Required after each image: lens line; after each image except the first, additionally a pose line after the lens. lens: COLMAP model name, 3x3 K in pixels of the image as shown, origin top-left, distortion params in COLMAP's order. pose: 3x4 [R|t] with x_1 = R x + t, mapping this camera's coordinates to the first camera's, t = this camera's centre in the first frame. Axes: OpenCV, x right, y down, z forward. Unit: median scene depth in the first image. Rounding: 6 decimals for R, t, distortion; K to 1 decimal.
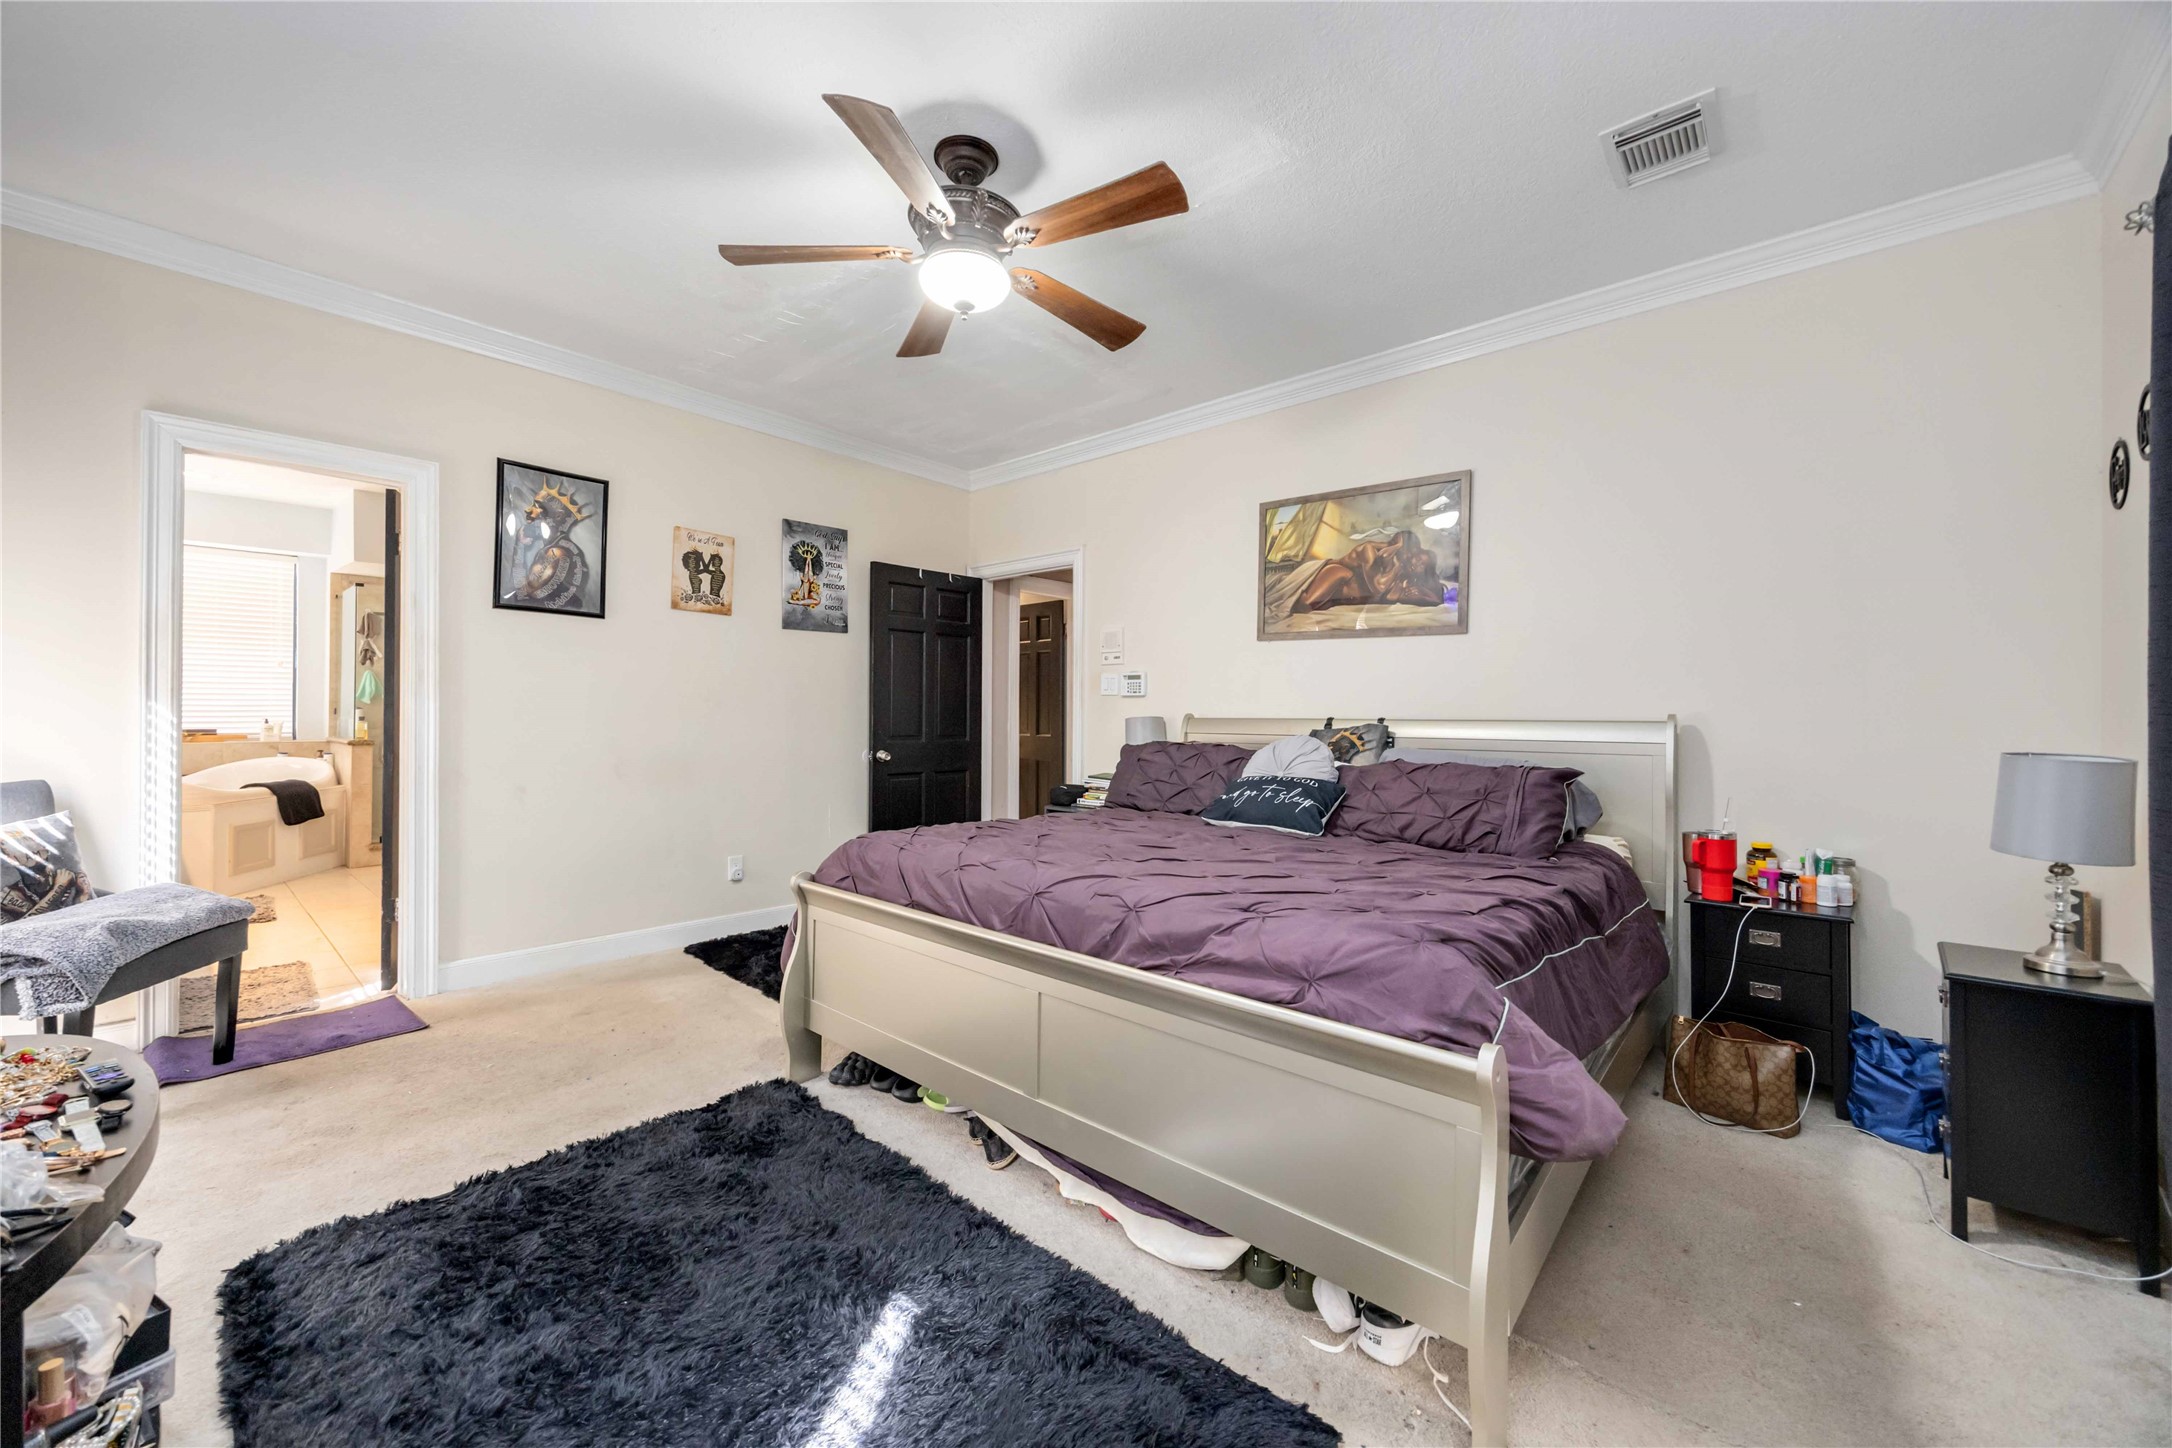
lens RADIAL K [[843.1, 0, 1081.6], [0, 843.1, 718.3], [0, 0, 1]] dist [0.000522, 0.000132]
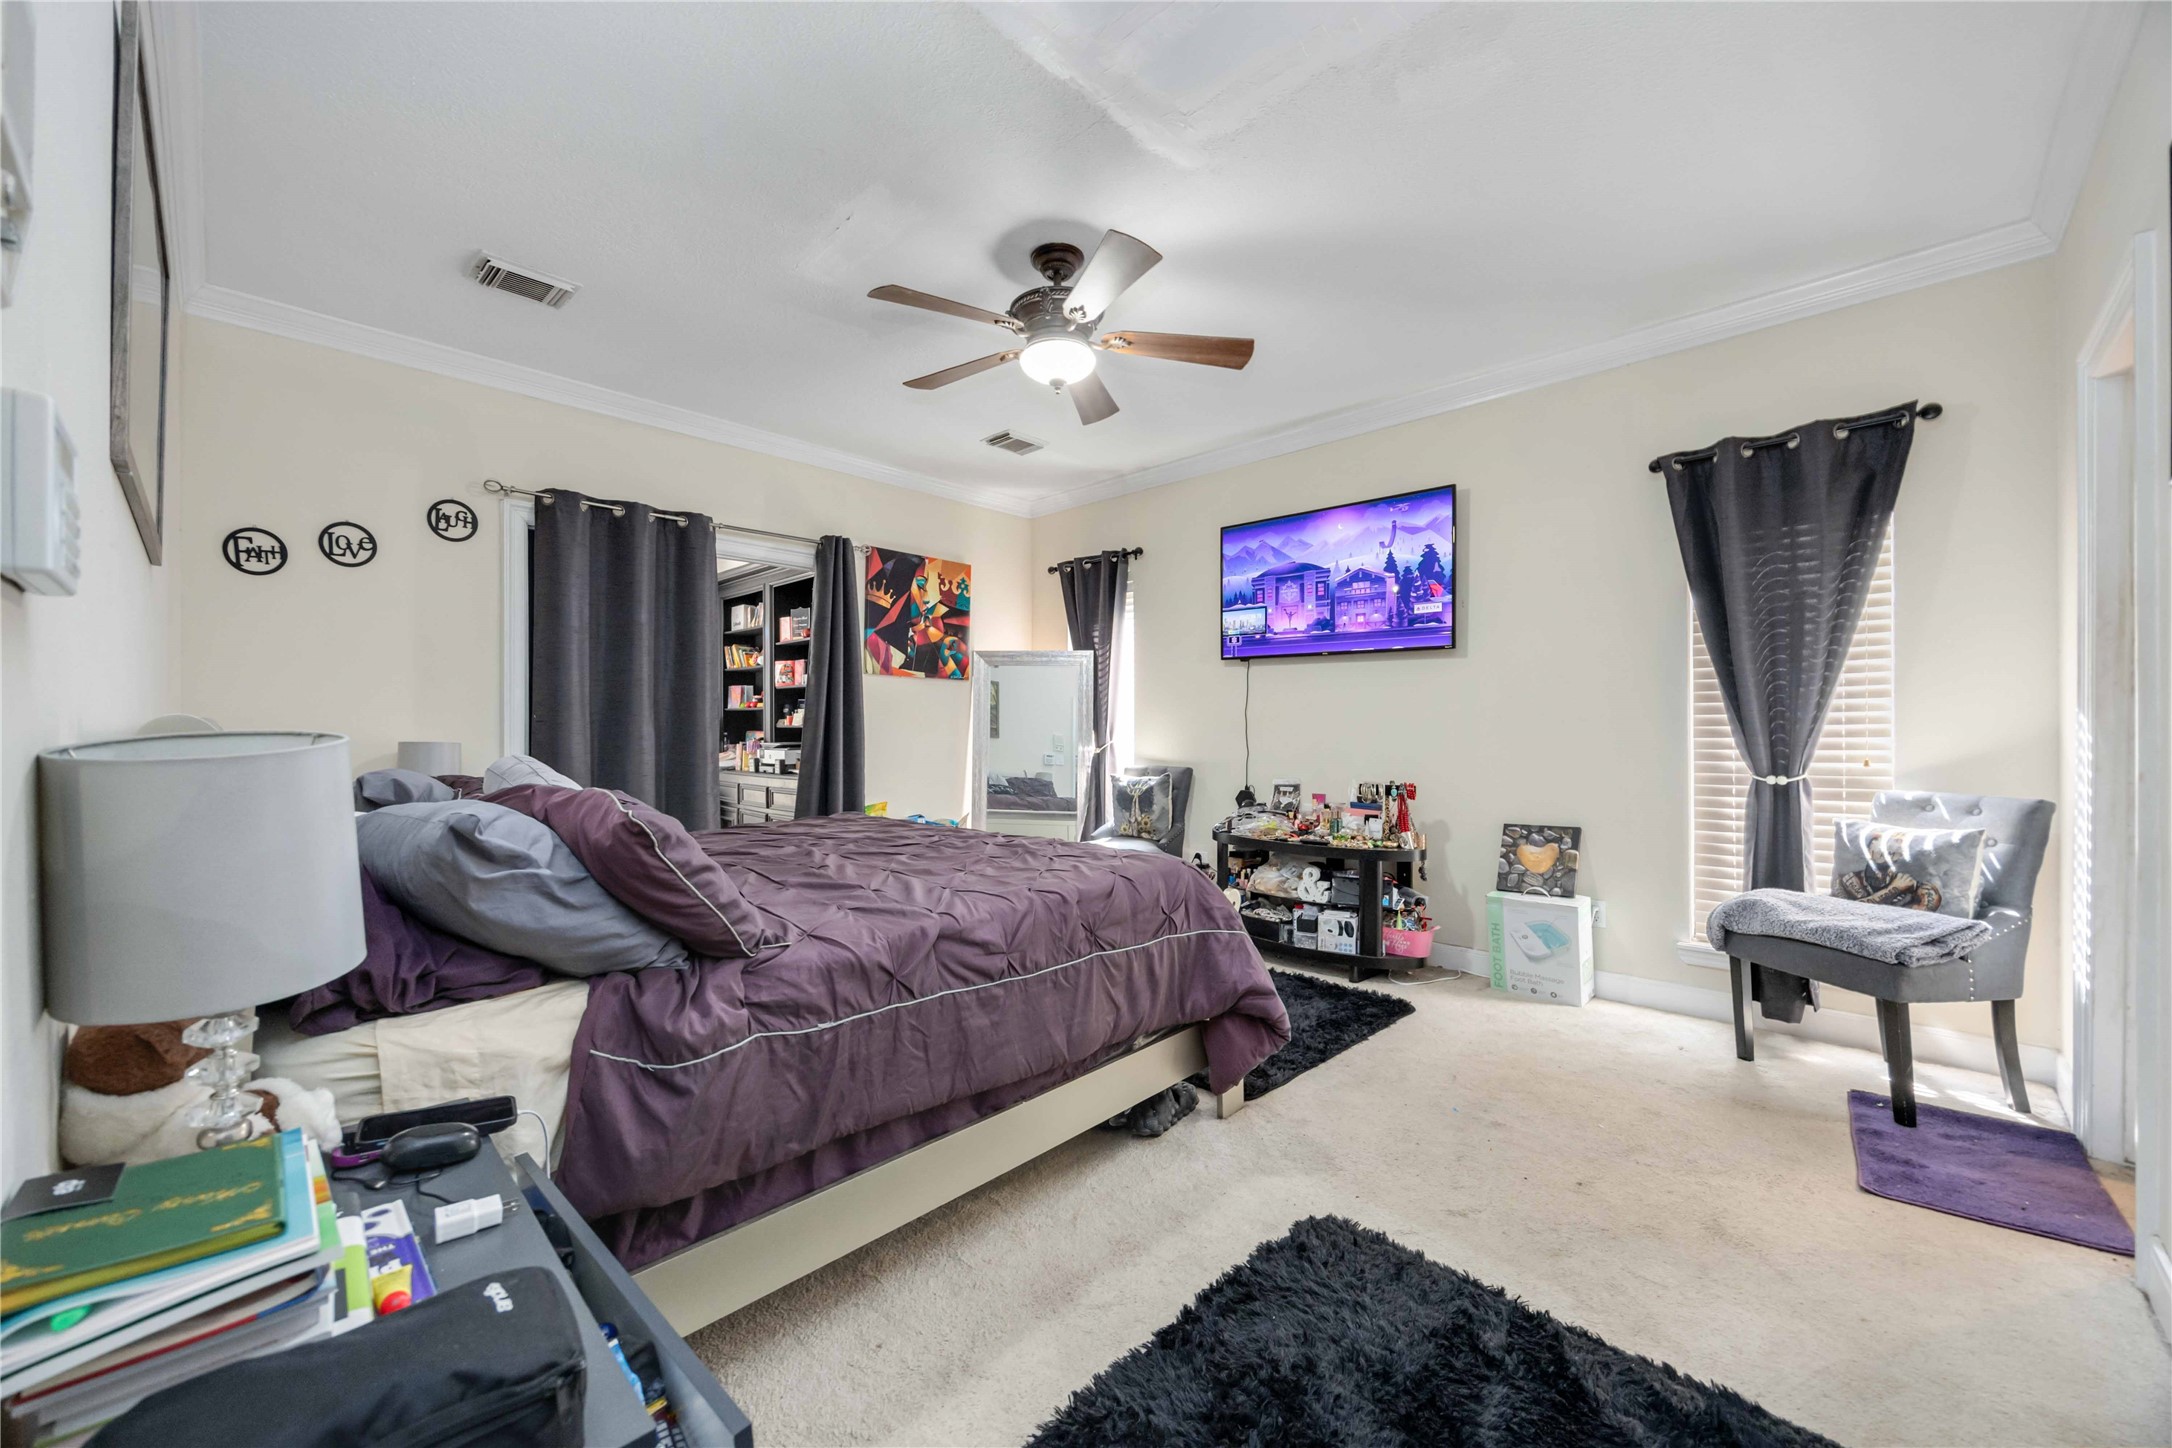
lens RADIAL K [[843.1, 0, 1081.6], [0, 843.1, 718.3], [0, 0, 1]] dist [0.000522, 0.000132]
pose [[-0.999423, -0.000376, 0.033958, -0.207407], [-0.000393, 1.000000, -0.000498, -0.017782], [-0.033958, -0.000511, -0.999423, 2.126163]]
